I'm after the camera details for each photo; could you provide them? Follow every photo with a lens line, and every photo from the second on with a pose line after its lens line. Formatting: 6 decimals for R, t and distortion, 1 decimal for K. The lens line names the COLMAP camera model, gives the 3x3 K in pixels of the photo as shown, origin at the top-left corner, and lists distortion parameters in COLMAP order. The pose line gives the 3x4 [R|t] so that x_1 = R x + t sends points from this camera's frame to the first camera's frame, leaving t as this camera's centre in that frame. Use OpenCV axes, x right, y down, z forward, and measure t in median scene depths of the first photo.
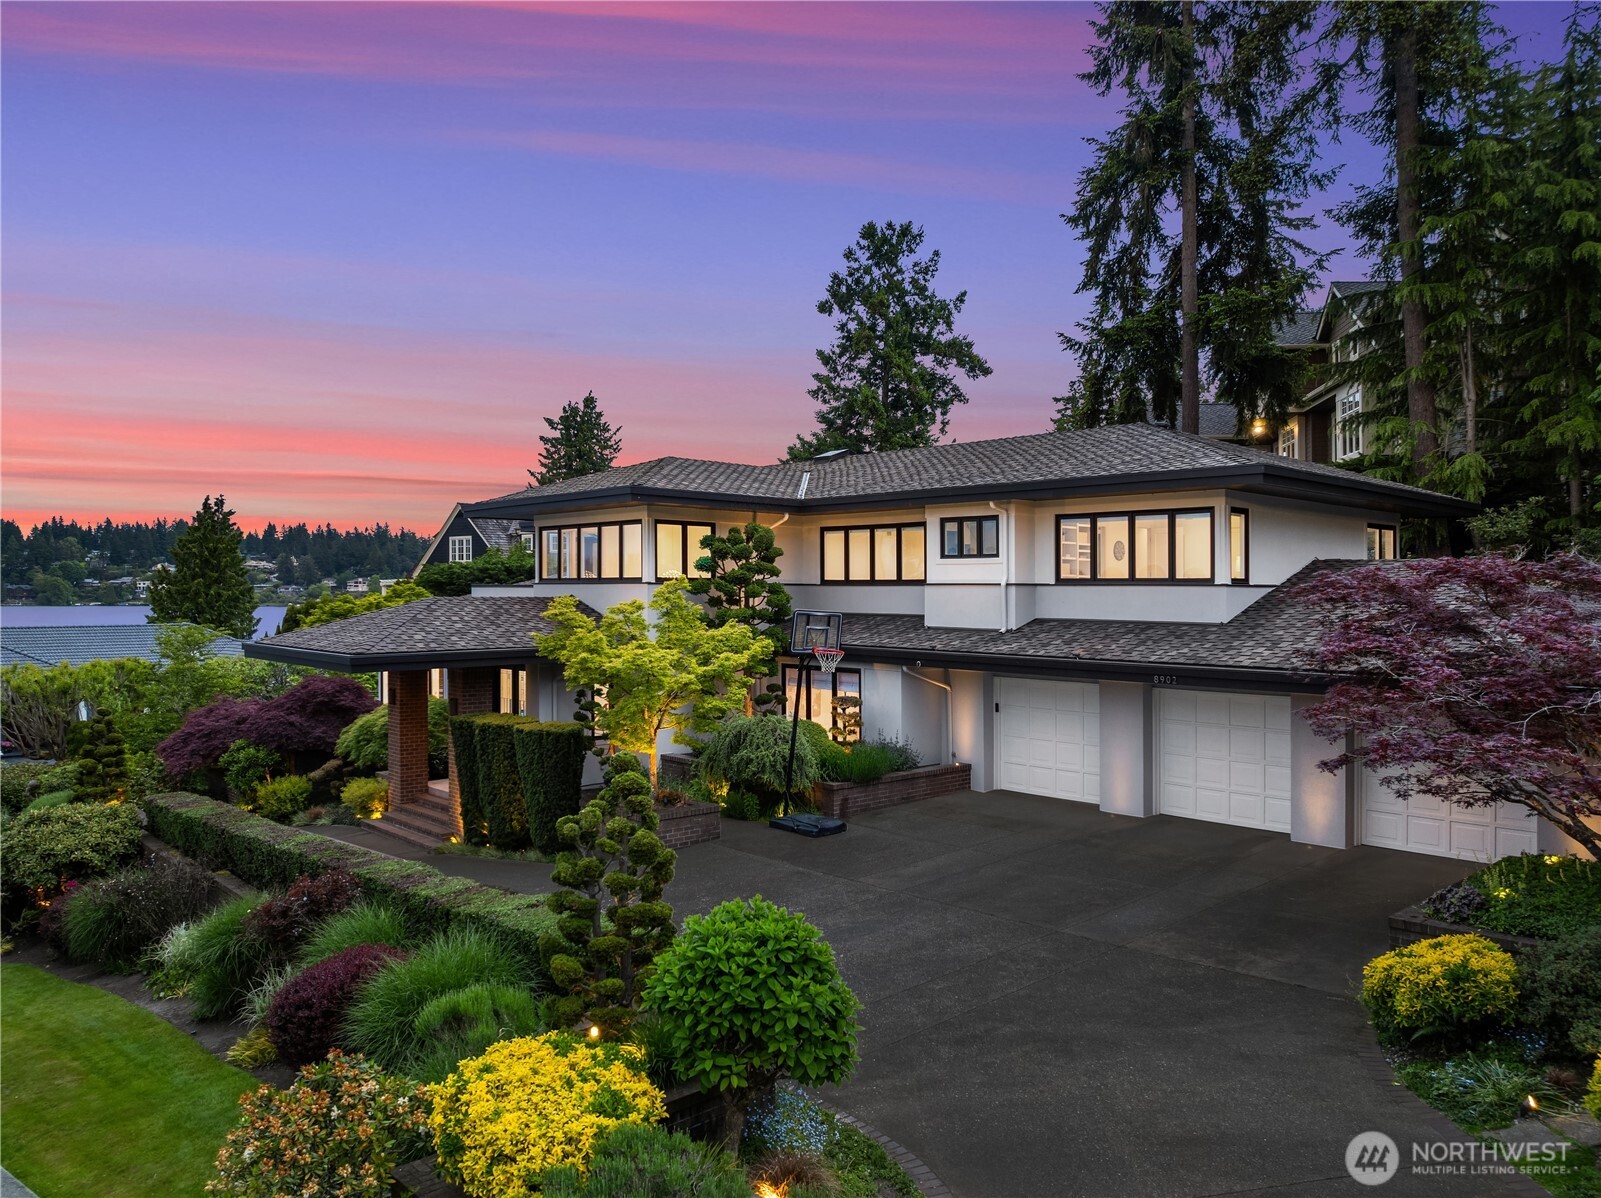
lens RADIAL K [[1182.2, 0, 826.7], [0, 1182.2, 664.7], [0, 0, 1]] dist [-0.022587, -0.021633]
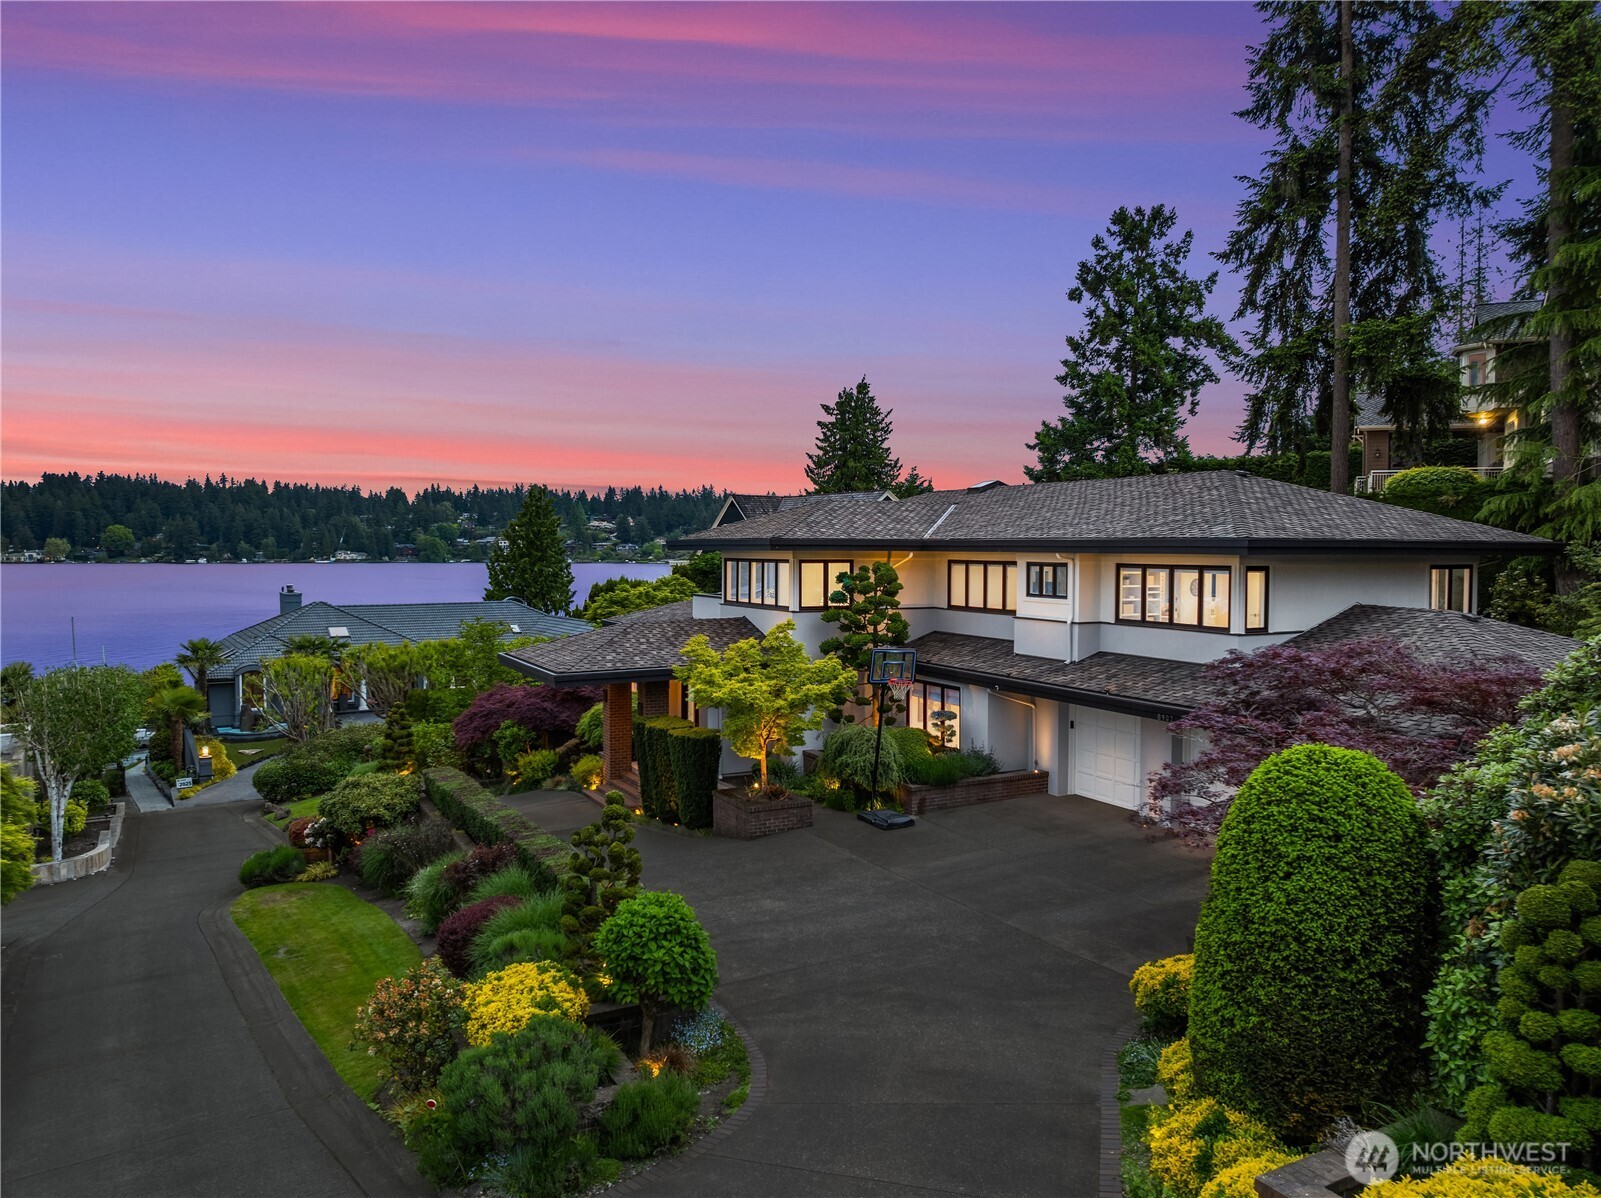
lens RADIAL K [[1182.2, 0, 826.7], [0, 1182.2, 664.7], [0, 0, 1]] dist [-0.022587, -0.021633]
pose [[0.963983, 0.024431, -0.264838, 0.182899], [-0.013240, 0.998946, 0.043959, -0.059674], [0.265633, -0.038869, 0.963290, -0.156934]]
